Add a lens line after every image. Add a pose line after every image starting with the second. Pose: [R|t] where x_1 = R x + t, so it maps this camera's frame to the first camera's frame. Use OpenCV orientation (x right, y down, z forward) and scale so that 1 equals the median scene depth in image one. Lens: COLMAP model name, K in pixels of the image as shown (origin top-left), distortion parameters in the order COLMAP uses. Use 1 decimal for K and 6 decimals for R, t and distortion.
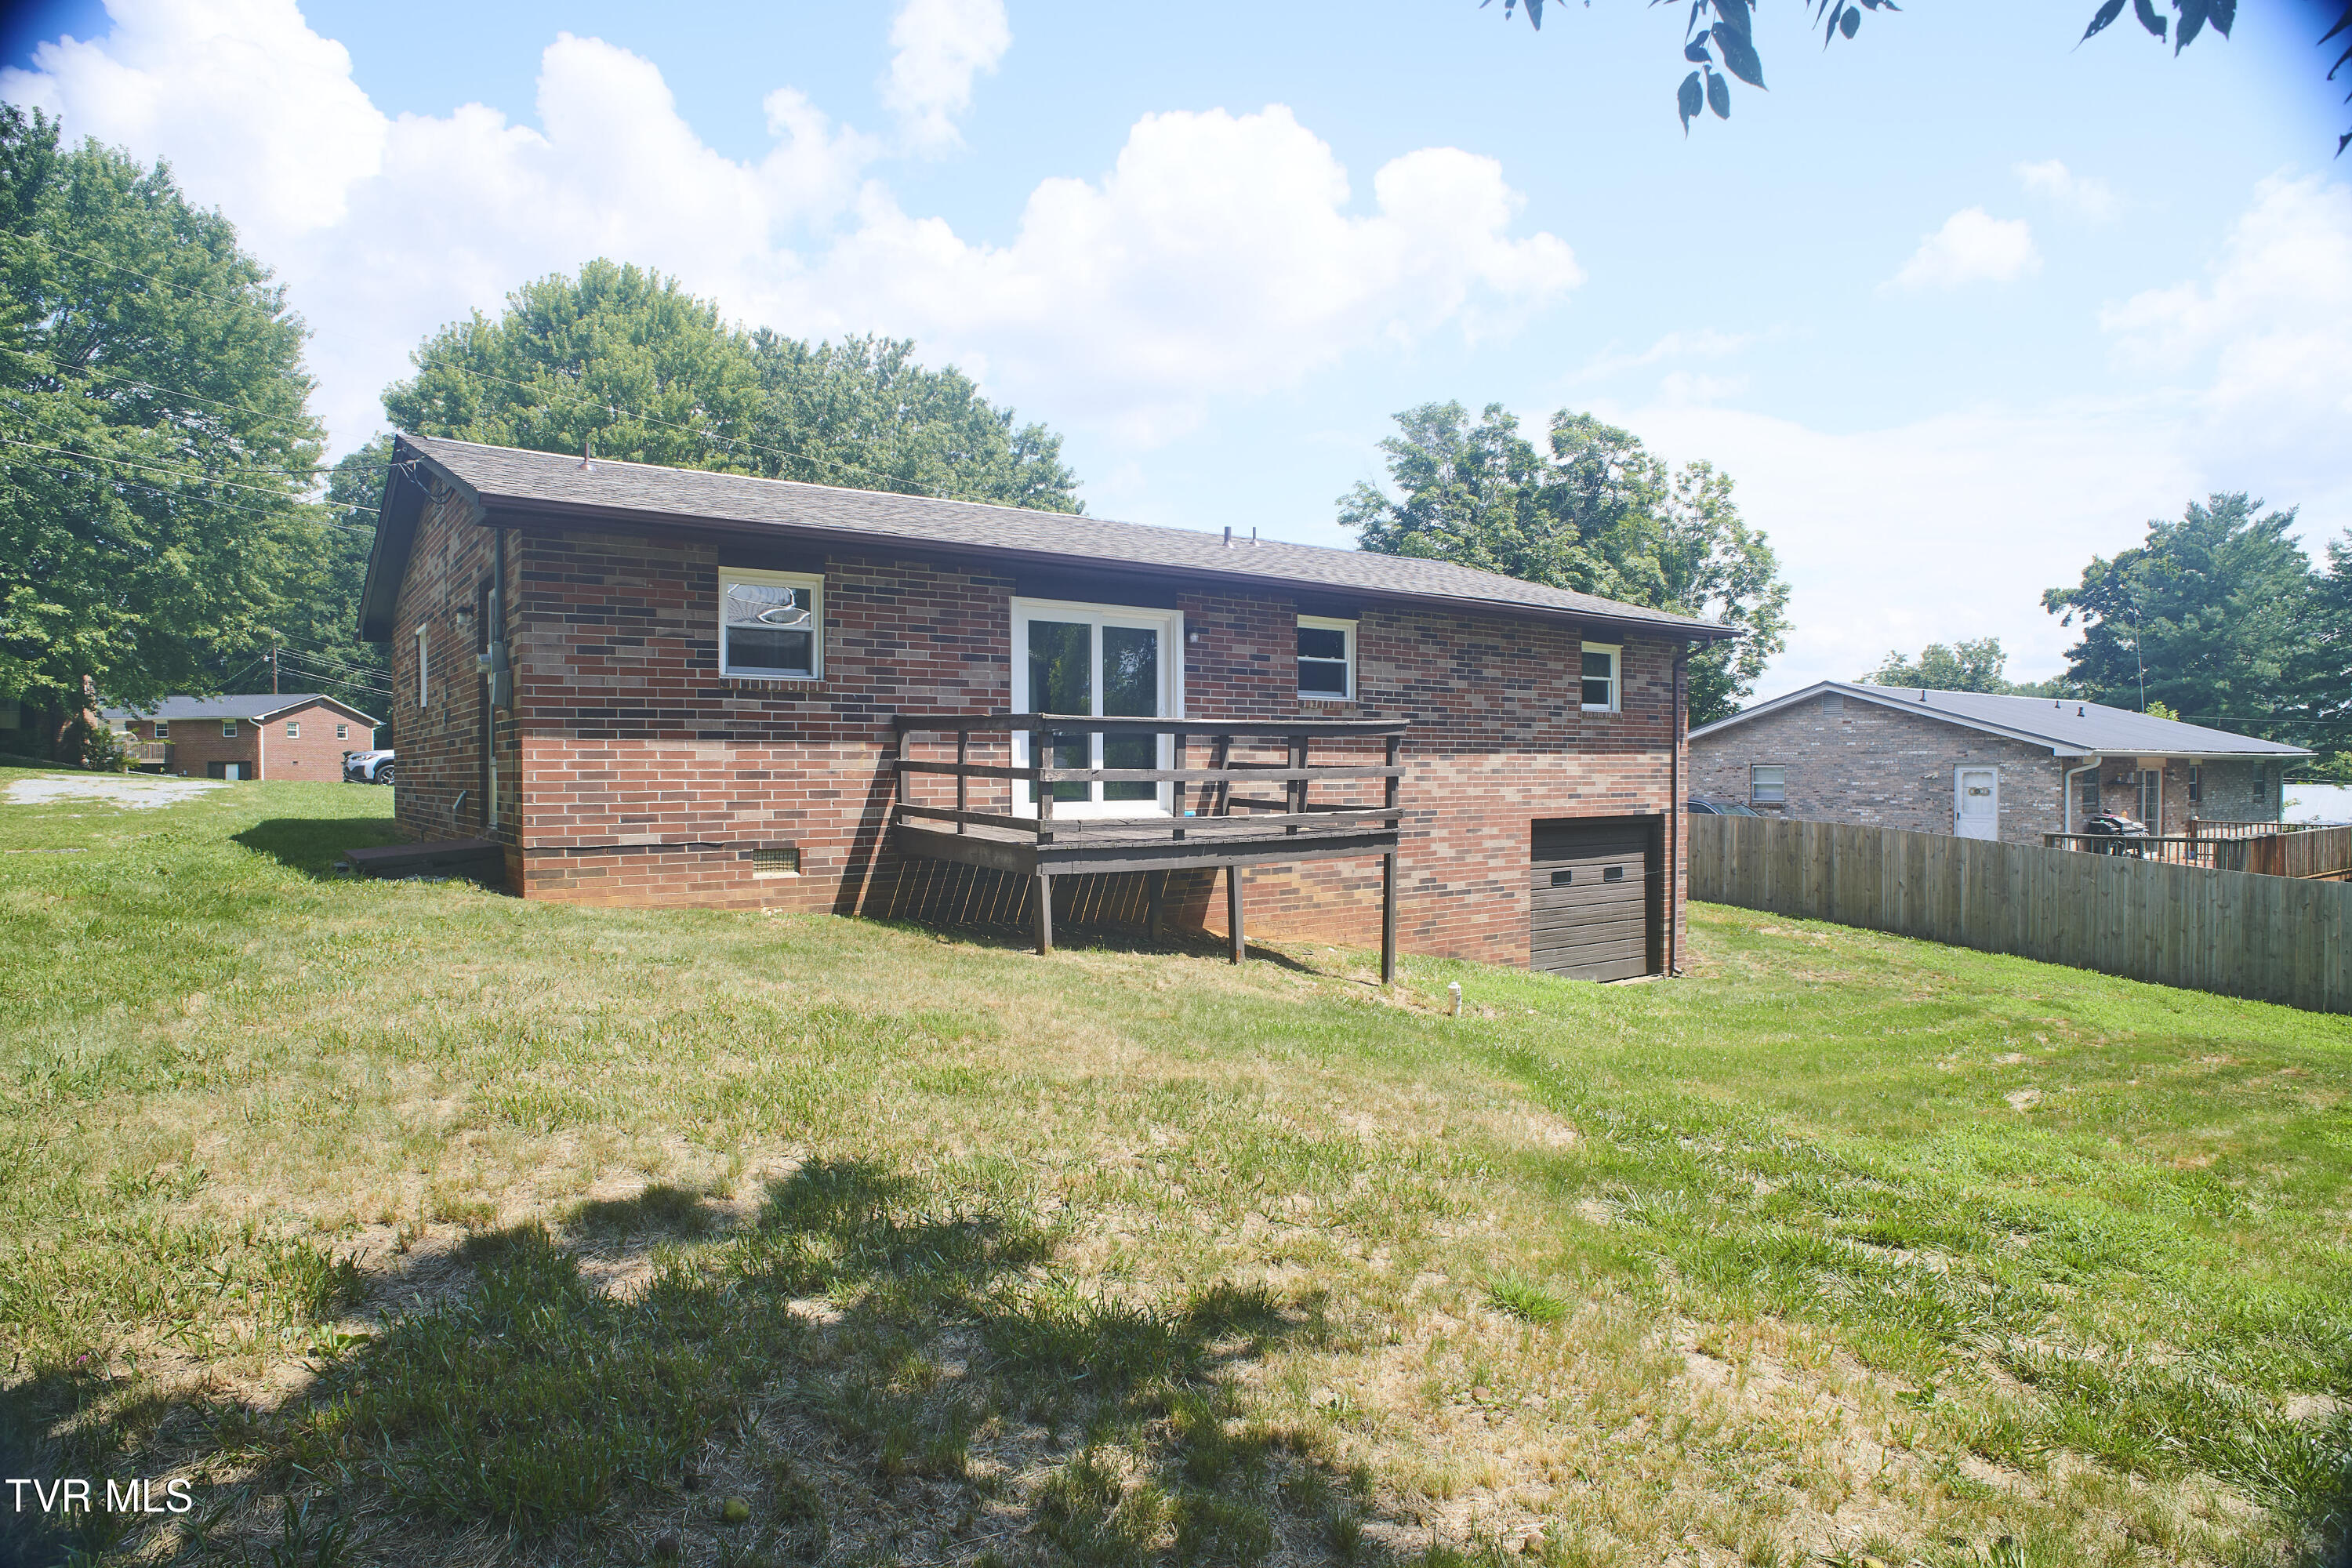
lens RADIAL K [[1336.0, 0, 1183.5], [0, 1336.0, 785.6], [0, 0, 1]] dist [-0.108962, 0.077229]
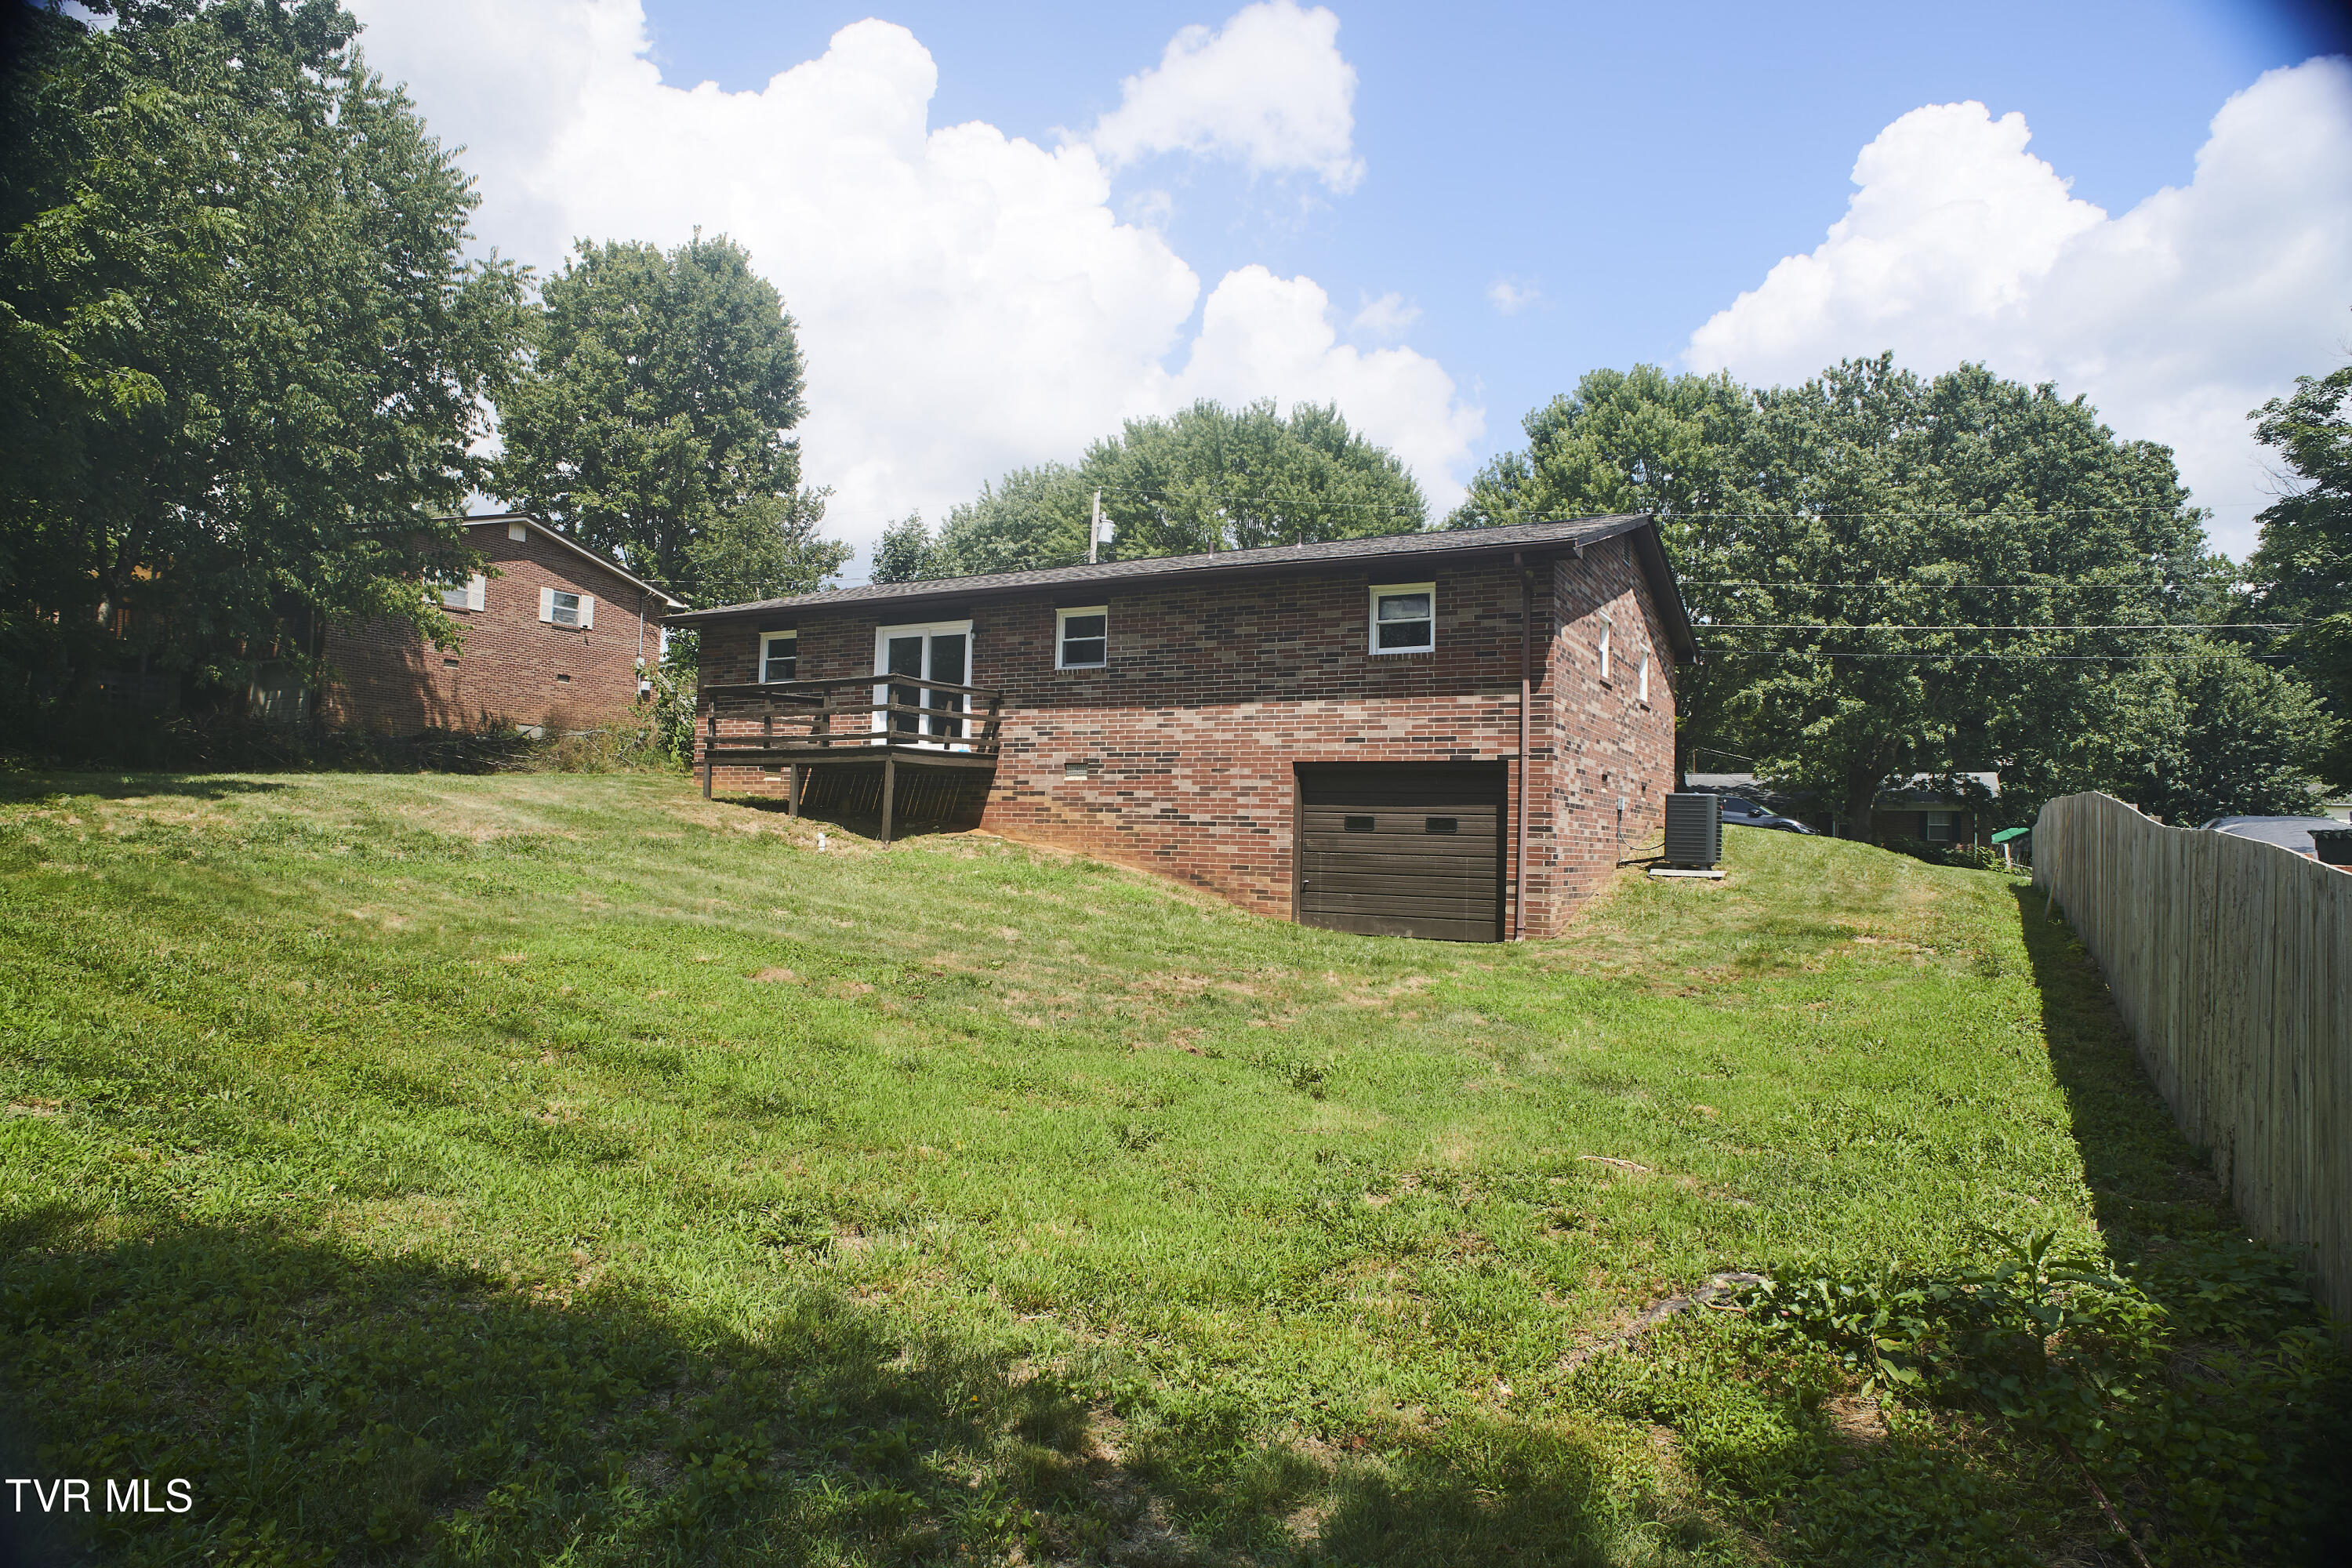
lens RADIAL K [[1336.0, 0, 1183.5], [0, 1336.0, 785.6], [0, 0, 1]] dist [-0.108962, 0.077229]
pose [[0.417860, -0.023918, -0.908196, 1.235765], [-0.037830, 0.998328, -0.043697, 0.097439], [0.907723, 0.052616, 0.416257, 0.494829]]
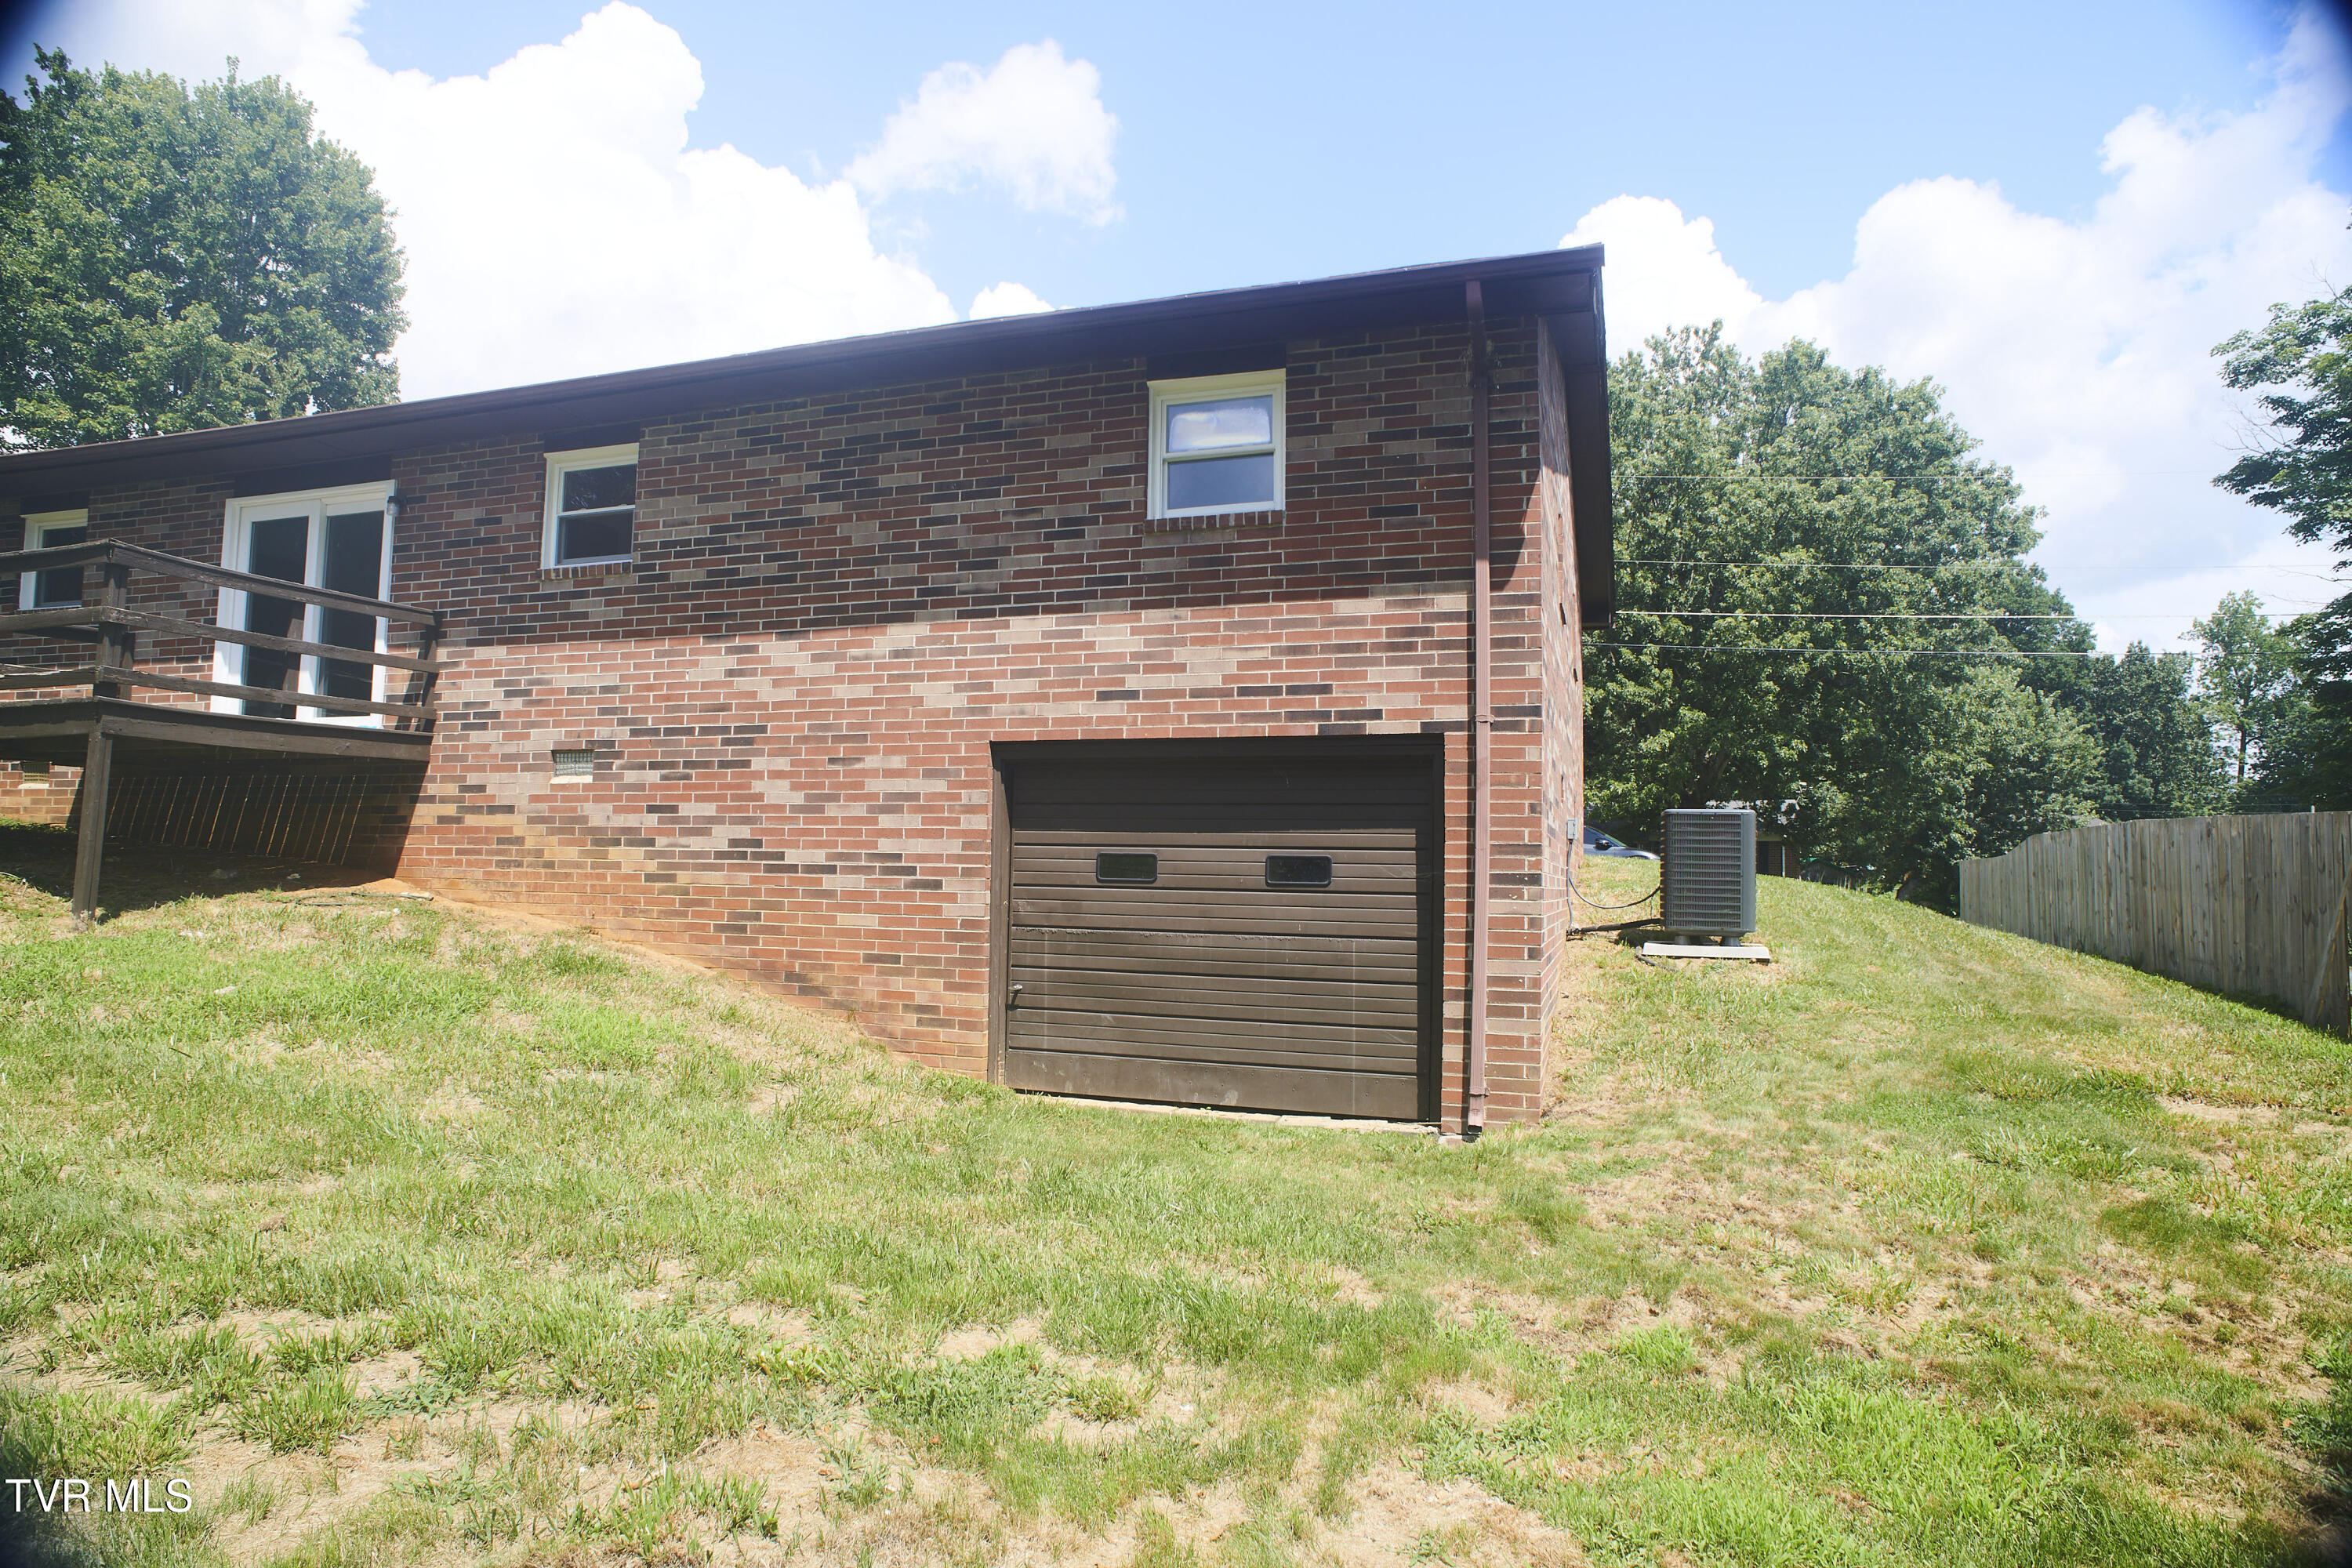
lens RADIAL K [[1336.0, 0, 1183.5], [0, 1336.0, 785.6], [0, 0, 1]] dist [-0.108962, 0.077229]
pose [[0.578805, -0.044369, -0.814258, 0.751594], [-0.028365, 0.996819, -0.074479, 0.081434], [0.814973, 0.066206, 0.575705, 0.791540]]
